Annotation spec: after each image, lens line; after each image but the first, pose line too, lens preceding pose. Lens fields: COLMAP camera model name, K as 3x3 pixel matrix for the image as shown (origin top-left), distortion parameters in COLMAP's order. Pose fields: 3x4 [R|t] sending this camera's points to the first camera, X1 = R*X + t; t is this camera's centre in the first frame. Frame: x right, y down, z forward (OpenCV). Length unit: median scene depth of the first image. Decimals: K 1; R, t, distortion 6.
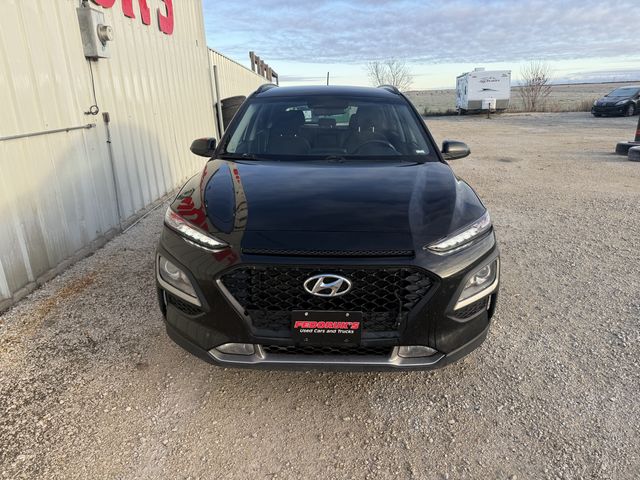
lens RADIAL K [[451.0, 0, 320.0], [0, 451.0, 240.0], [0, 0, 1]] dist [0.020005, -0.026021]
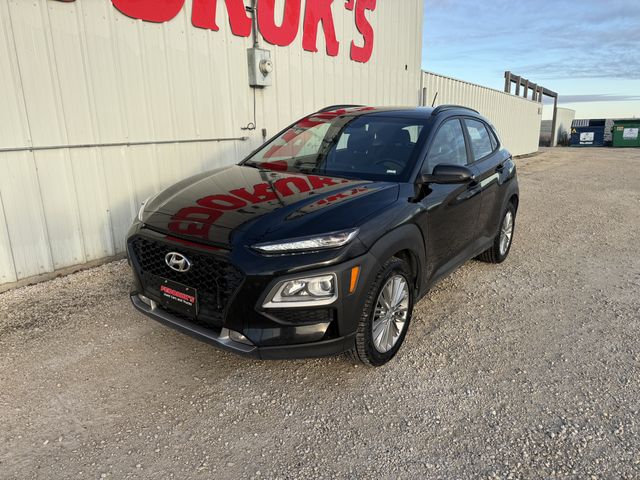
lens RADIAL K [[451.0, 0, 320.0], [0, 451.0, 240.0], [0, 0, 1]] dist [0.020005, -0.026021]
pose [[0.819227, 0.157549, -0.551403, 0.552880], [-0.181218, 0.983373, 0.011735, -0.025209], [0.544084, 0.090310, 0.834157, 0.083449]]
